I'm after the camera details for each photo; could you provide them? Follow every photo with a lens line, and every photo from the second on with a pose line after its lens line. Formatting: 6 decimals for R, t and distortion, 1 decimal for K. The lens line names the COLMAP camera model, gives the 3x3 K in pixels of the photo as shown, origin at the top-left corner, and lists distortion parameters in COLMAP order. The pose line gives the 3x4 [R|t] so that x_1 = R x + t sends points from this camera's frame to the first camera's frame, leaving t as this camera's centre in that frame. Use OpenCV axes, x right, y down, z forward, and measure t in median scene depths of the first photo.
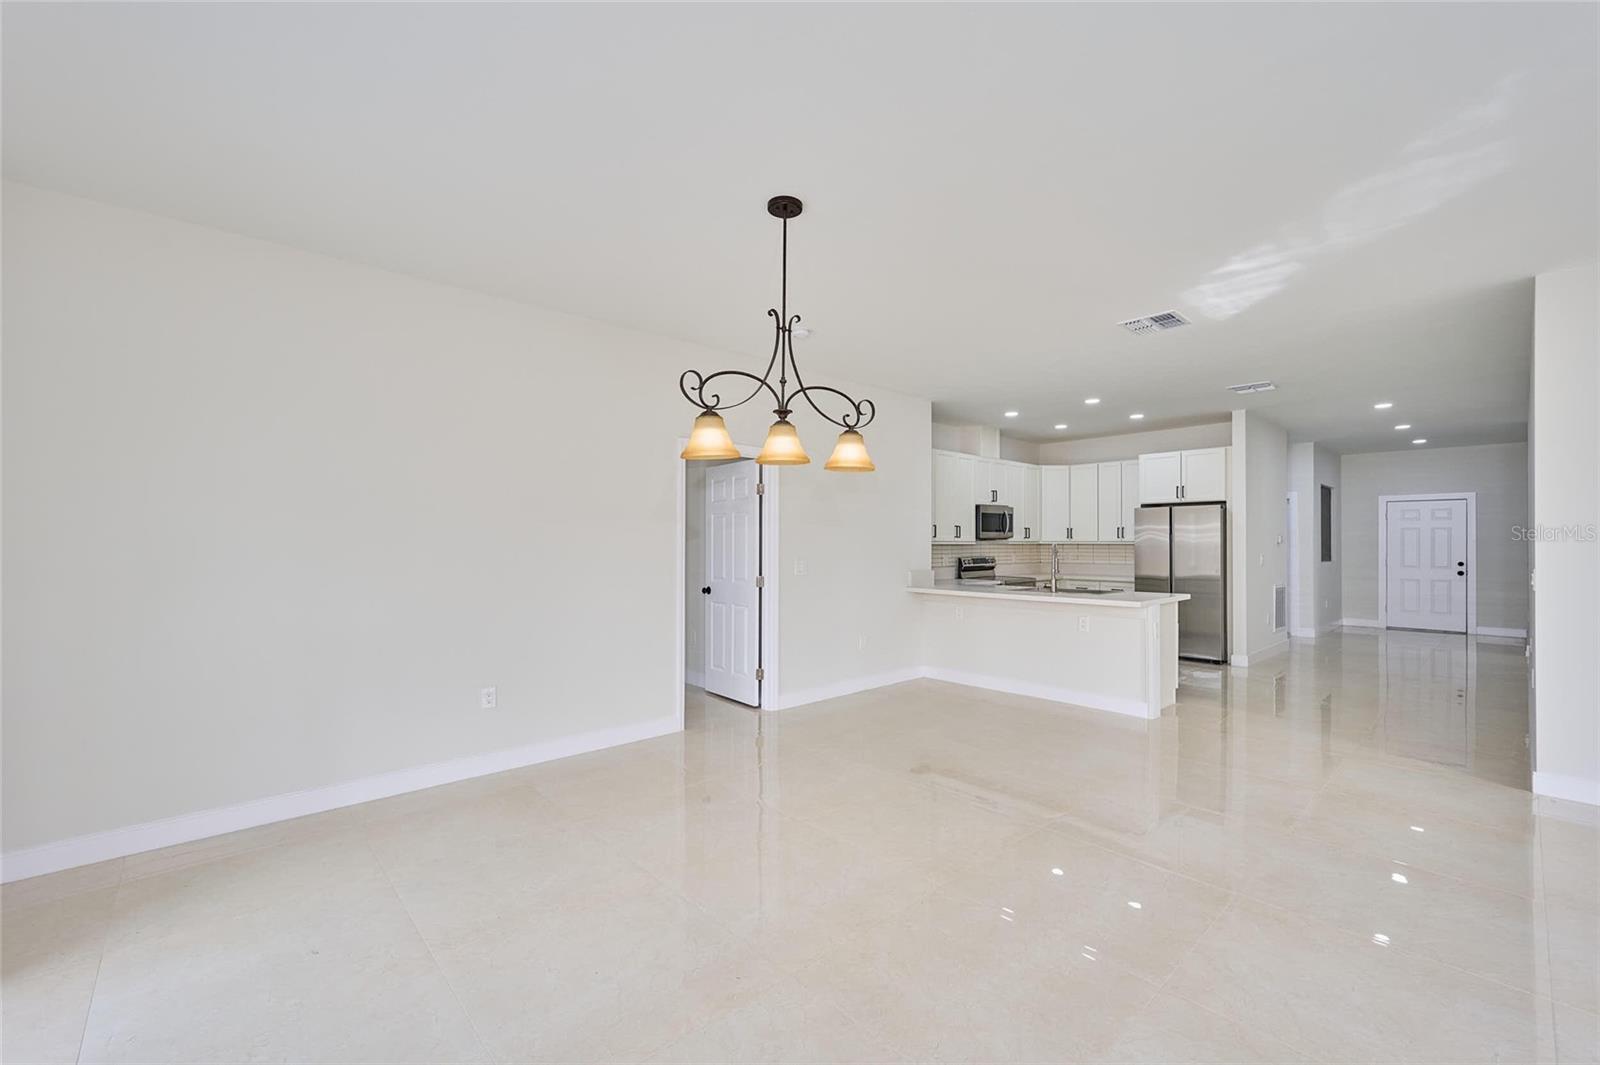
lens RADIAL K [[659.3, 0, 796.2], [0, 659.3, 542.1], [0, 0, 1]] dist [-0.003224, -0.000548]
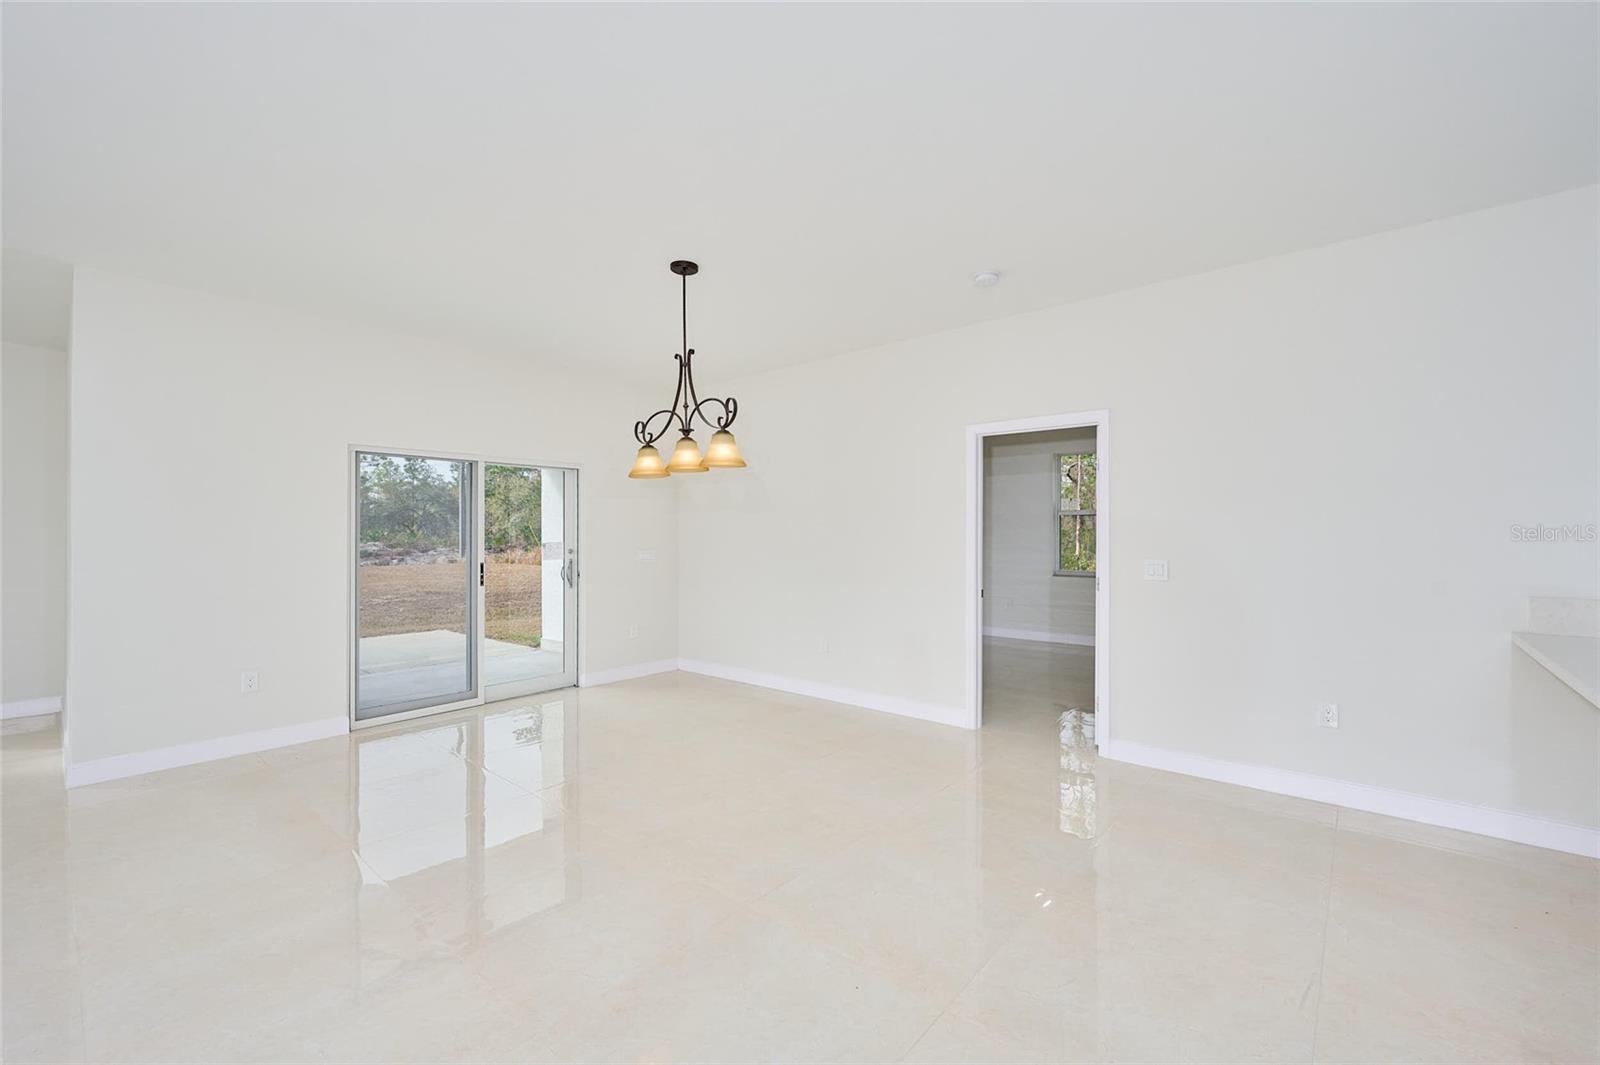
lens RADIAL K [[667.7, 0, 800.0], [0, 667.7, 532.5], [0, 0, 1]] dist [-0.001195, -0.000125]
pose [[0.109037, -0.002805, -0.994034, 0.452014], [0.001792, 0.999995, -0.002625, -0.000392], [0.994036, -0.001496, 0.109041, 0.386588]]
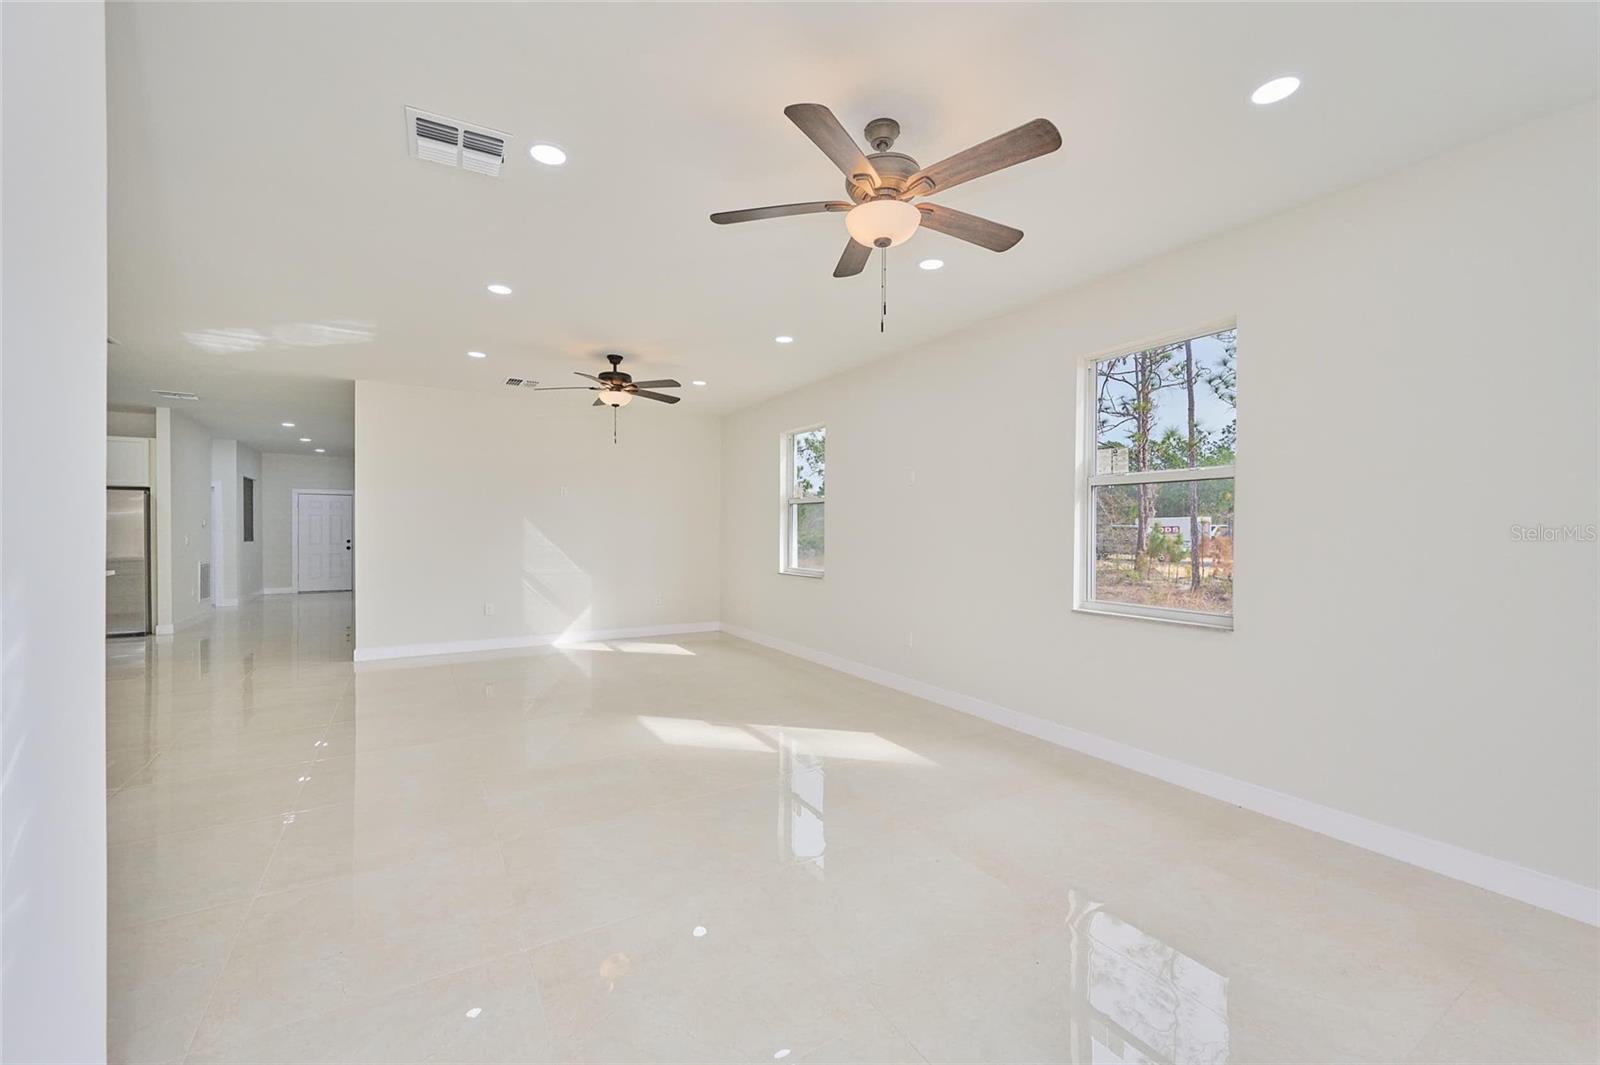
lens RADIAL K [[644.6, 0, 800.0], [0, 644.6, 532.5], [0, 0, 1]] dist [0.000580, -0.000065]
pose [[0.194389, -0.006026, 0.980906, -0.181224], [-0.005066, 0.999962, 0.007147, 0.000081], [-0.980912, -0.006358, 0.194351, -0.257805]]
